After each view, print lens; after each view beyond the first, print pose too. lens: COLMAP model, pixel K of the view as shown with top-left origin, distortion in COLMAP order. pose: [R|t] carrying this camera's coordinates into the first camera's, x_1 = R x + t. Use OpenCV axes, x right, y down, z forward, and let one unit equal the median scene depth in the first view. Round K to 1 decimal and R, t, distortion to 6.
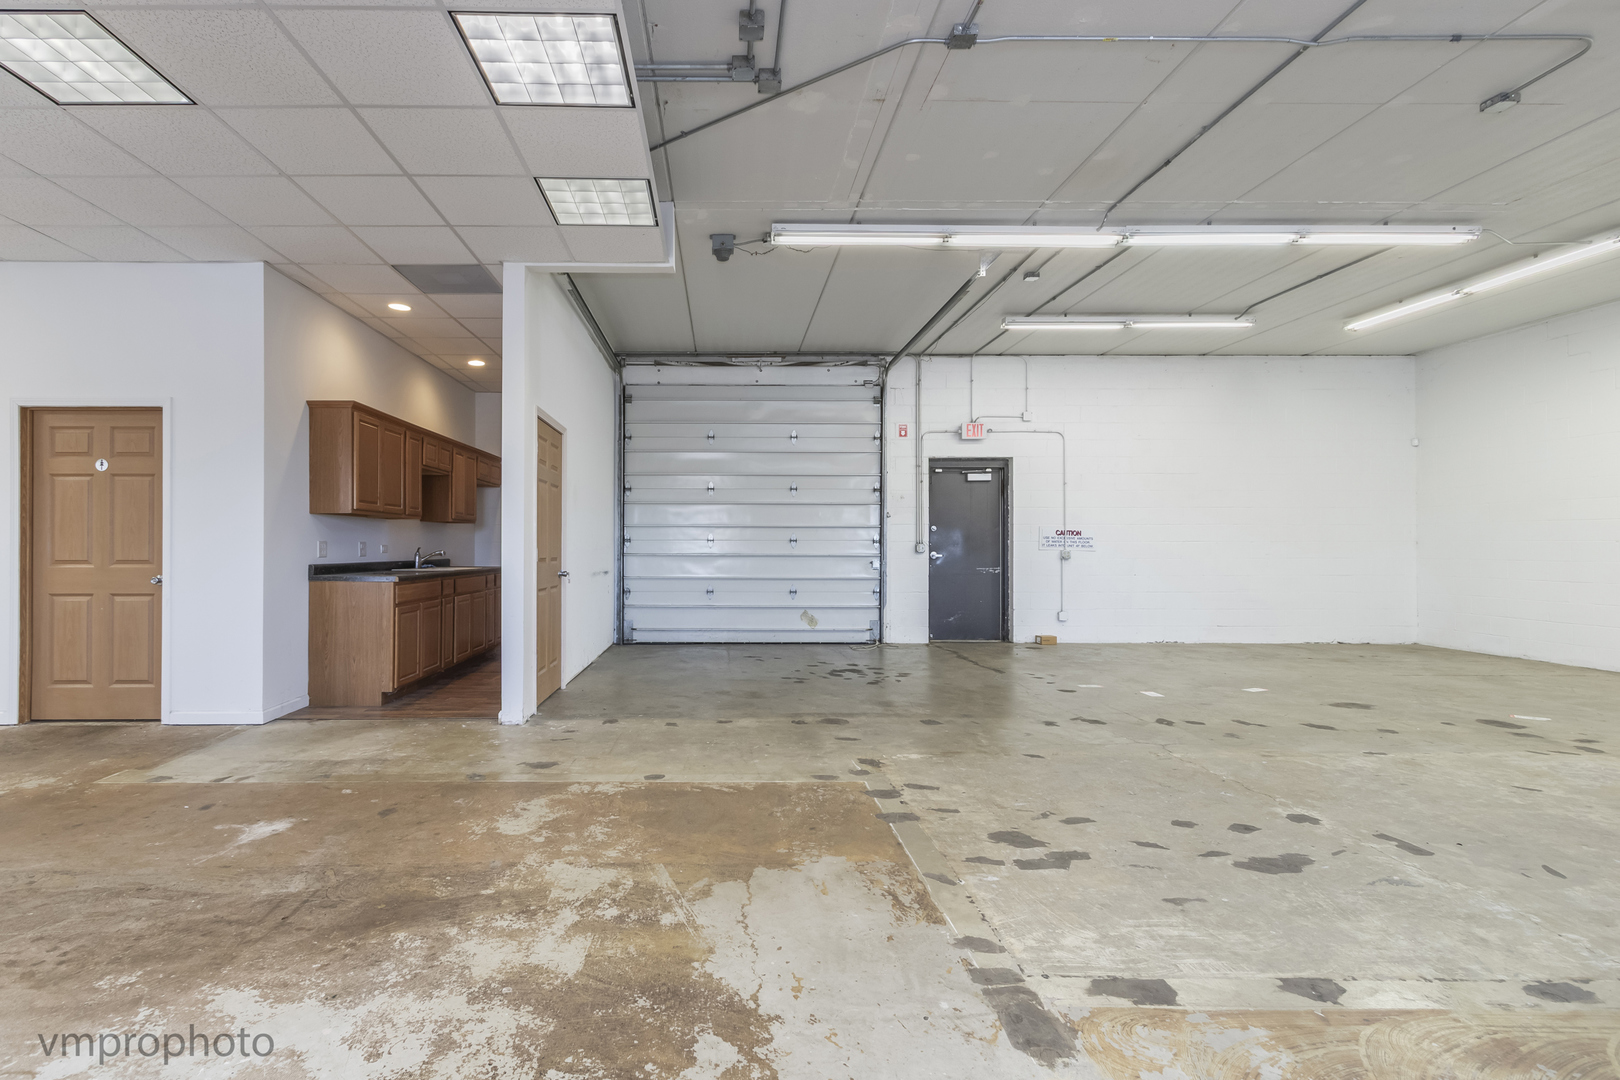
lens RADIAL K [[783.1, 0, 810.0], [0, 783.1, 540.0], [0, 0, 1]] dist [-0.000338, -0.000007]
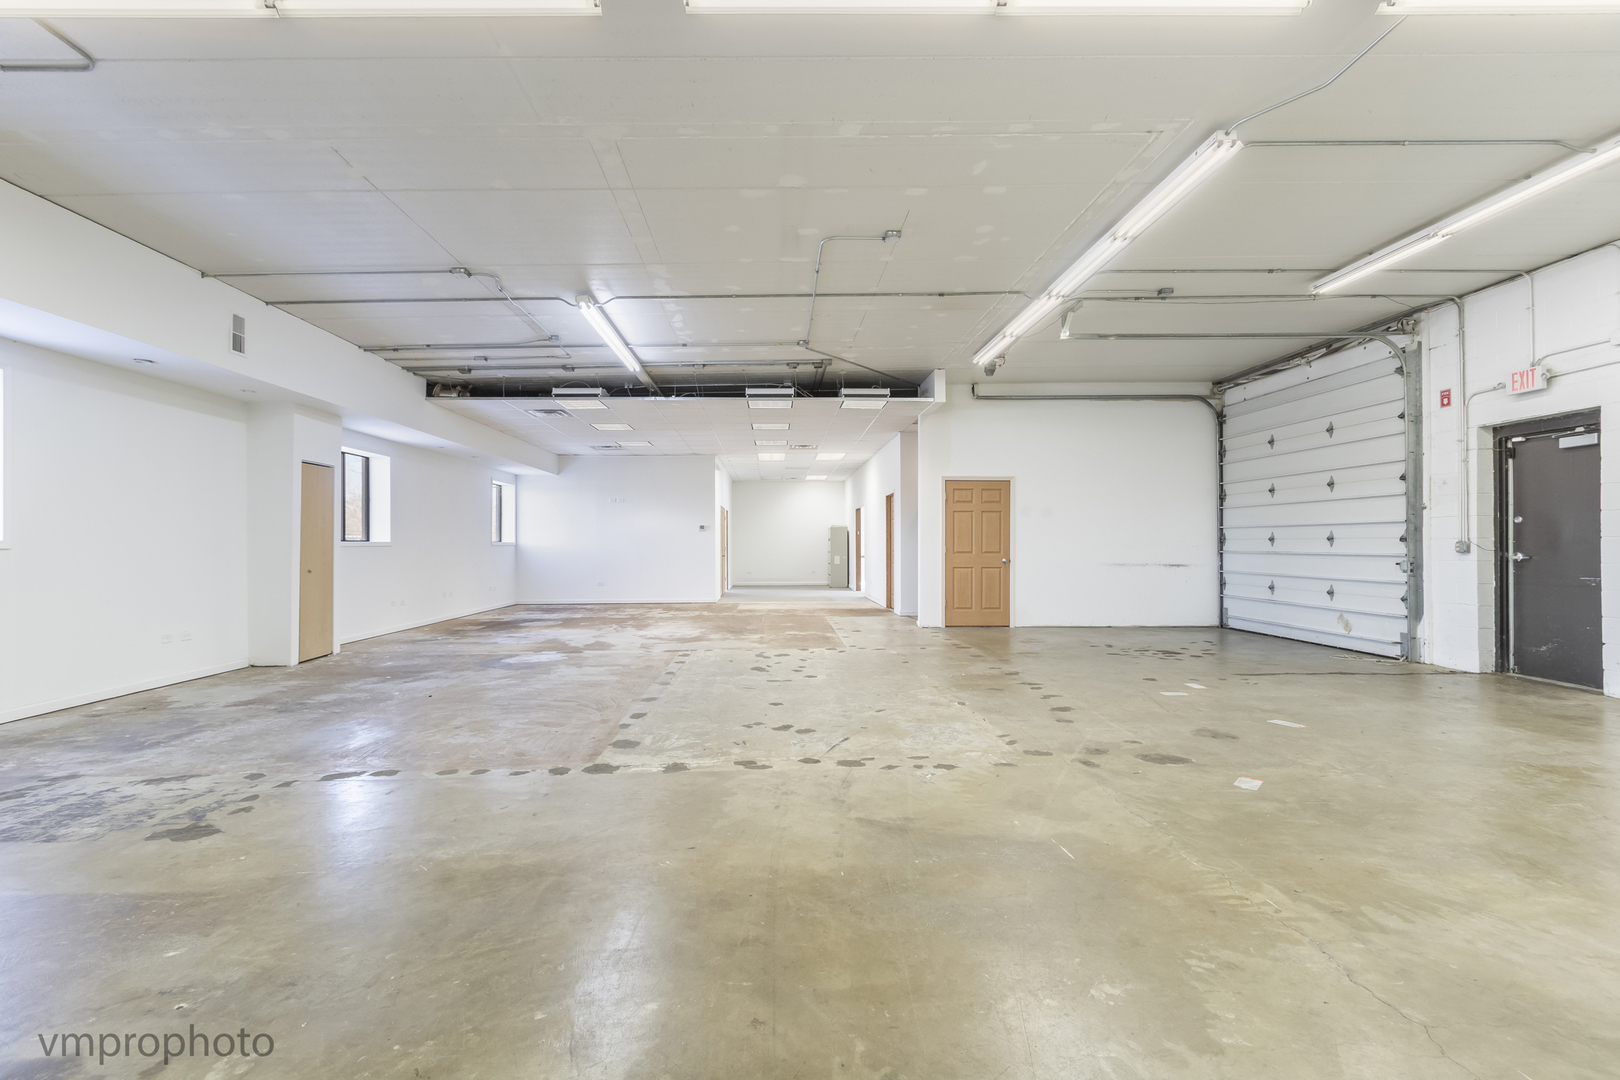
lens RADIAL K [[783.1, 0, 810.0], [0, 783.1, 540.0], [0, 0, 1]] dist [-0.000338, -0.000007]
pose [[0.052994, -0.006484, -0.998574, 0.890889], [0.038448, 0.999251, -0.004448, -0.018180], [0.997854, -0.038158, 0.053203, 0.319085]]
